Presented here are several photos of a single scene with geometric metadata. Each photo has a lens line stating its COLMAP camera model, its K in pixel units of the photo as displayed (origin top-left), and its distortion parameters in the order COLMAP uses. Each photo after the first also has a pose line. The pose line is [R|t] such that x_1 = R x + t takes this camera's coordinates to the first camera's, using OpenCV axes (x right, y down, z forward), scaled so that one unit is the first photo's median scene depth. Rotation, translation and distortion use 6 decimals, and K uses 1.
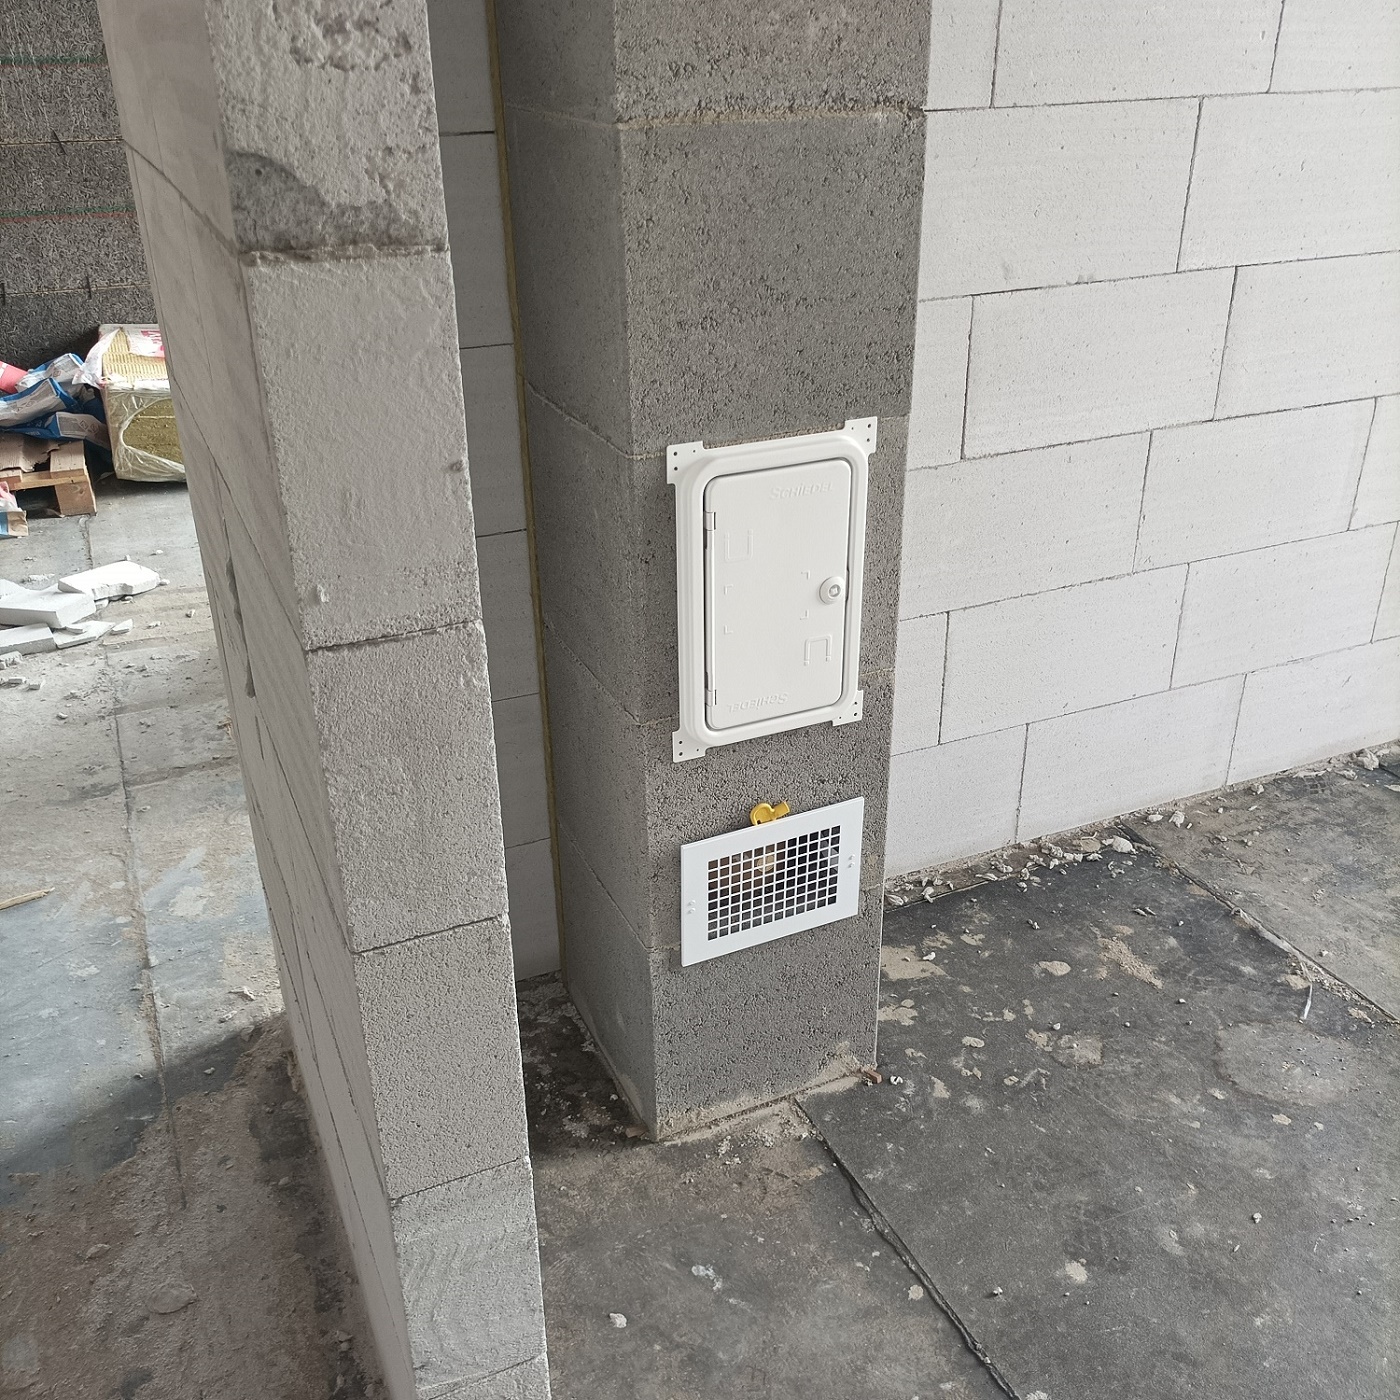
lens RADIAL K [[1378.7, 0, 701.2], [0, 1378.7, 705.6], [0, 0, 1]] dist [0.041907, -0.035959]
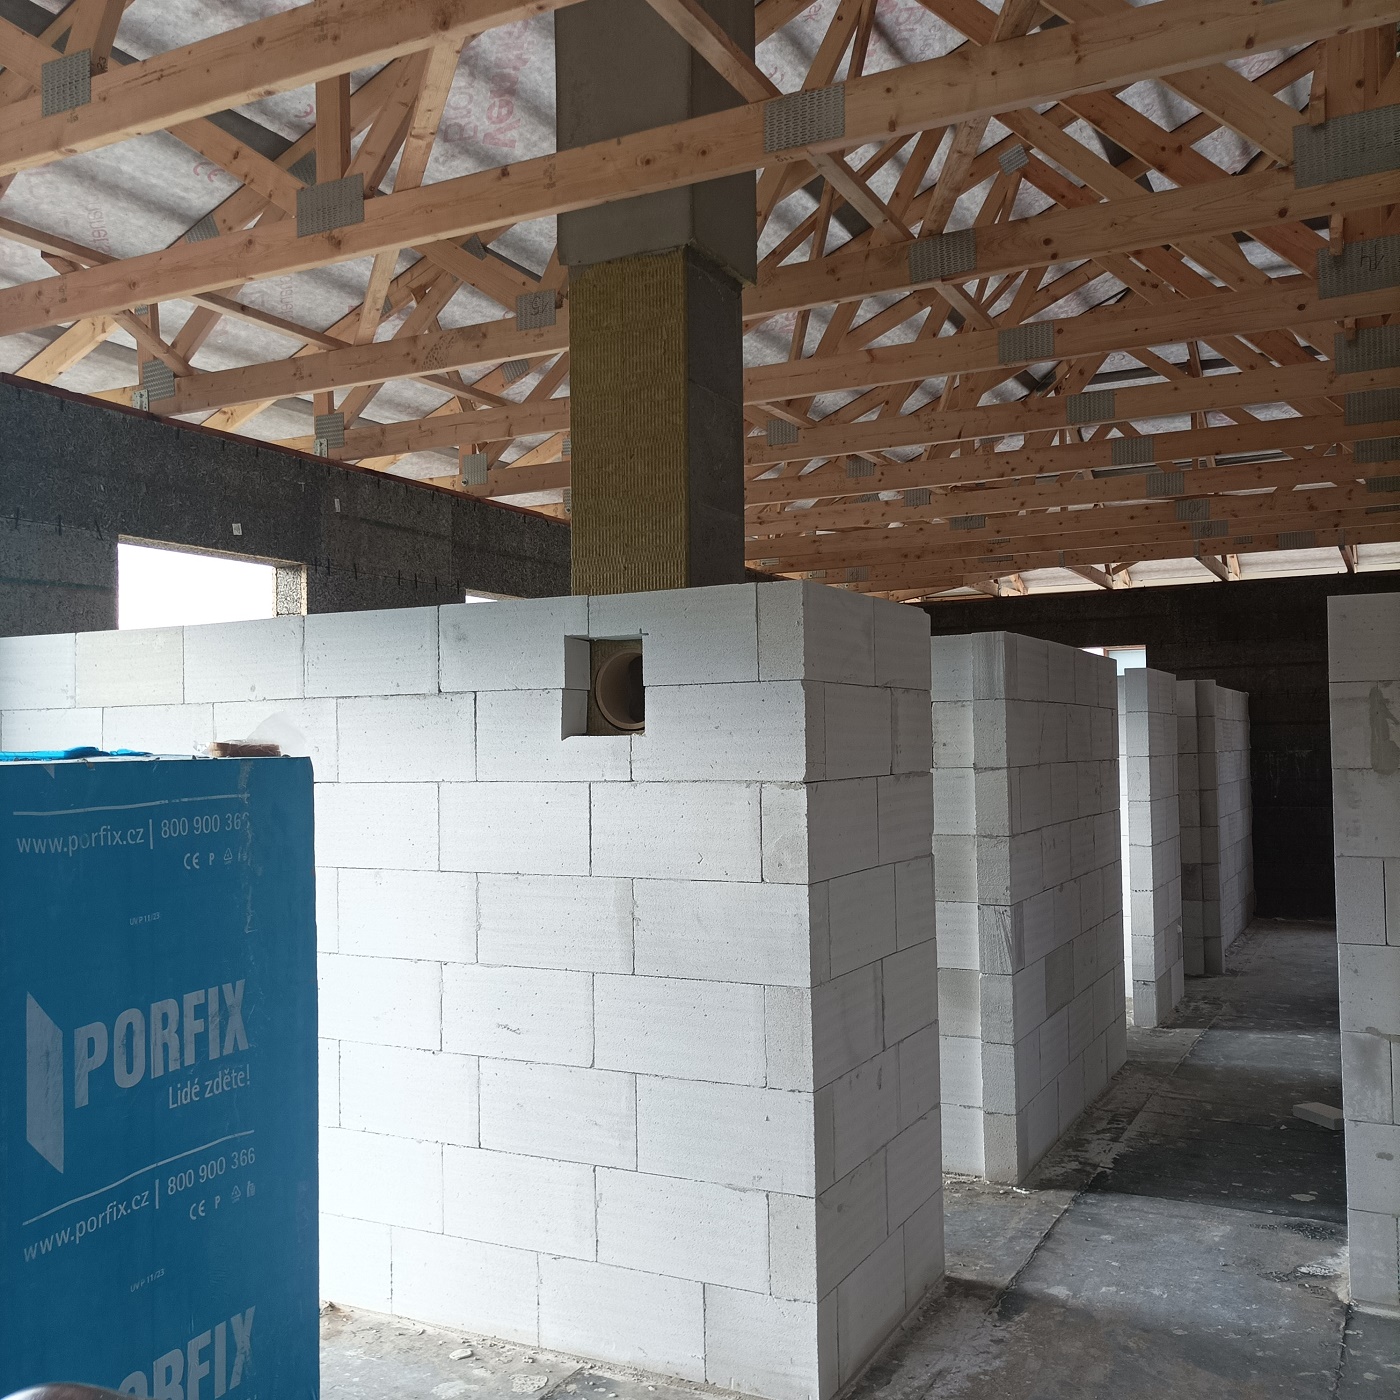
lens RADIAL K [[1378.7, 0, 701.2], [0, 1378.7, 705.6], [0, 0, 1]] dist [0.041907, -0.035959]
pose [[-0.624494, 0.045011, 0.779731, -1.791373], [0.364403, 0.899807, 0.239911, -1.111993], [-0.690809, 0.433960, -0.578327, 2.030320]]
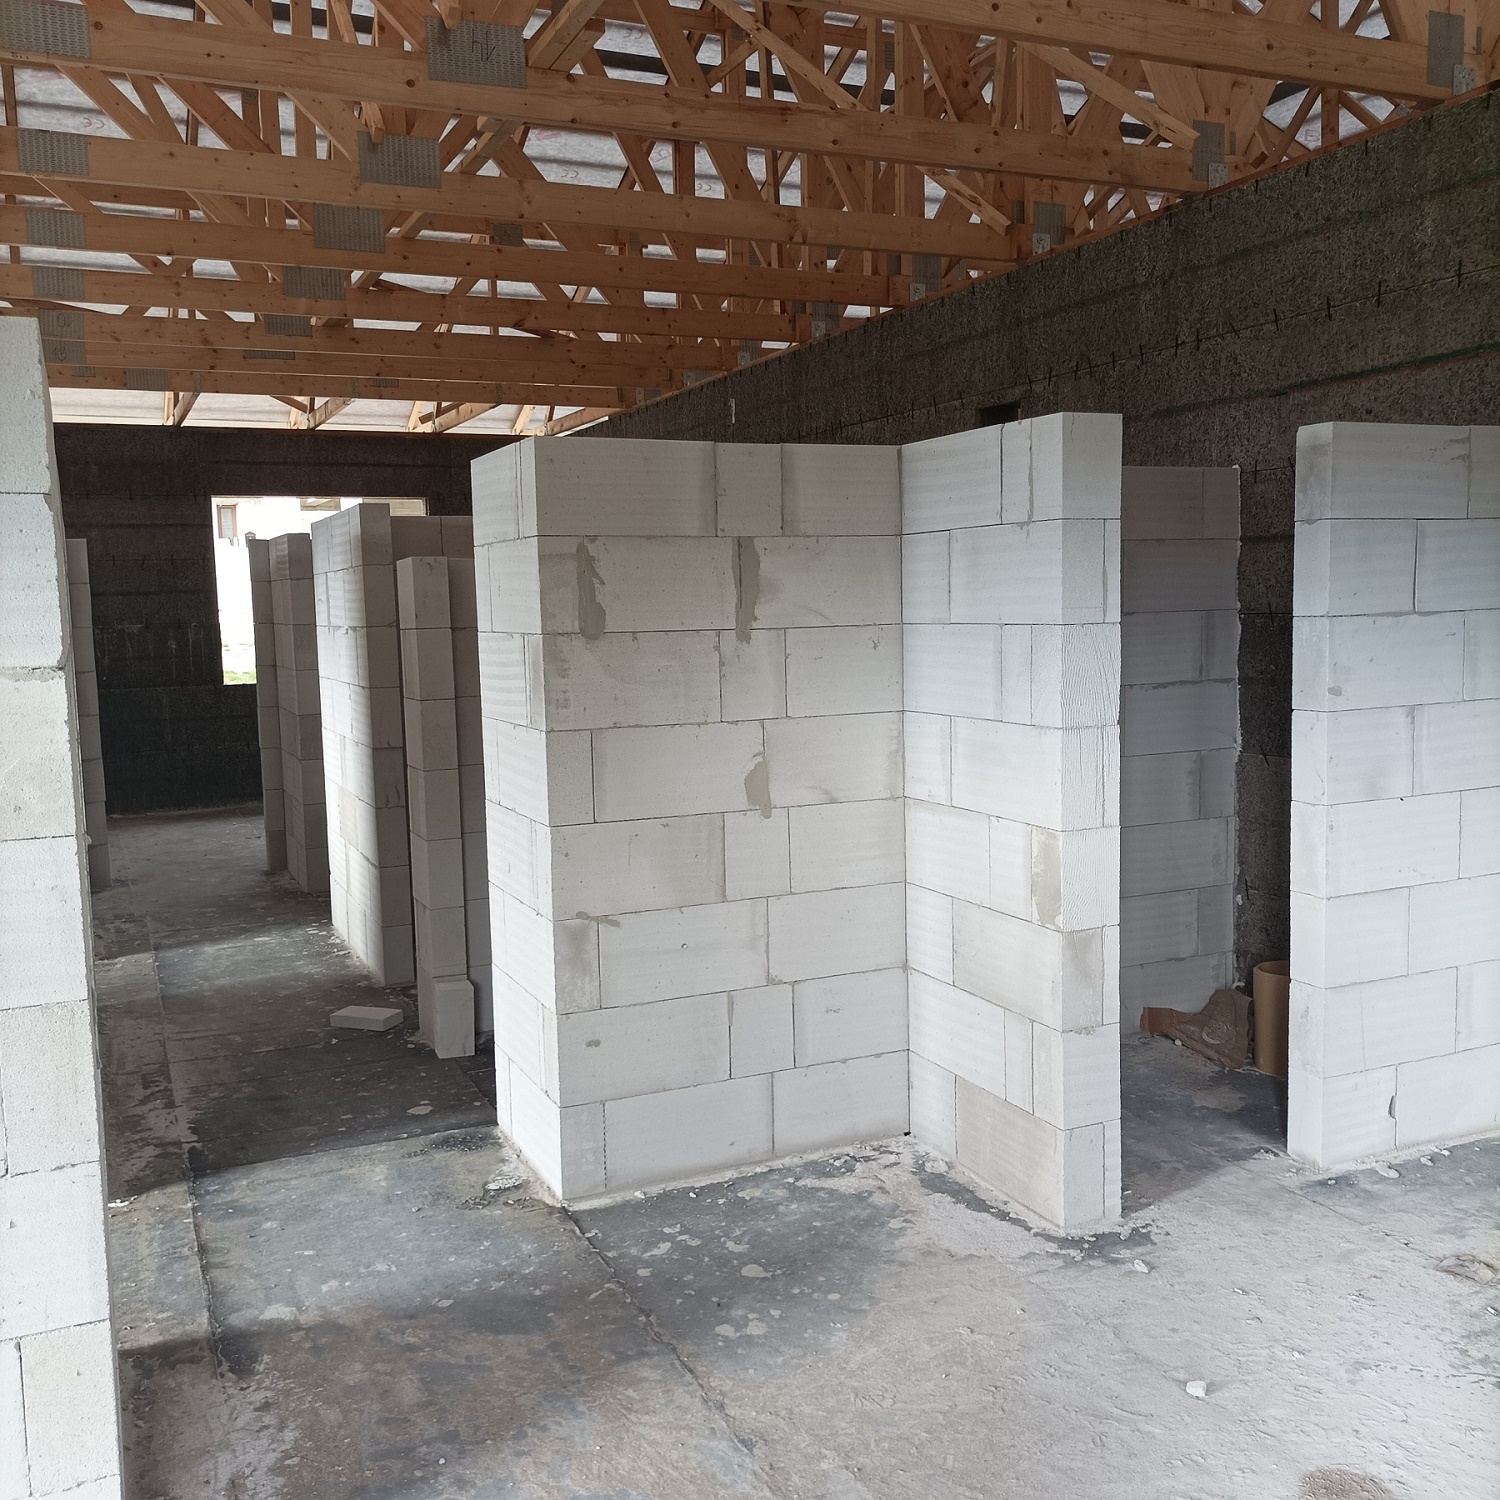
lens RADIAL K [[1477.2, 0, 751.3], [0, 1477.2, 756.0], [0, 0, 1]] dist [0.041907, -0.035959]
pose [[-0.999389, 0.034900, 0.001712, -0.957122], [0.030447, 0.845732, 0.532738, -1.083612], [0.017145, 0.532465, -0.846278, 1.965799]]
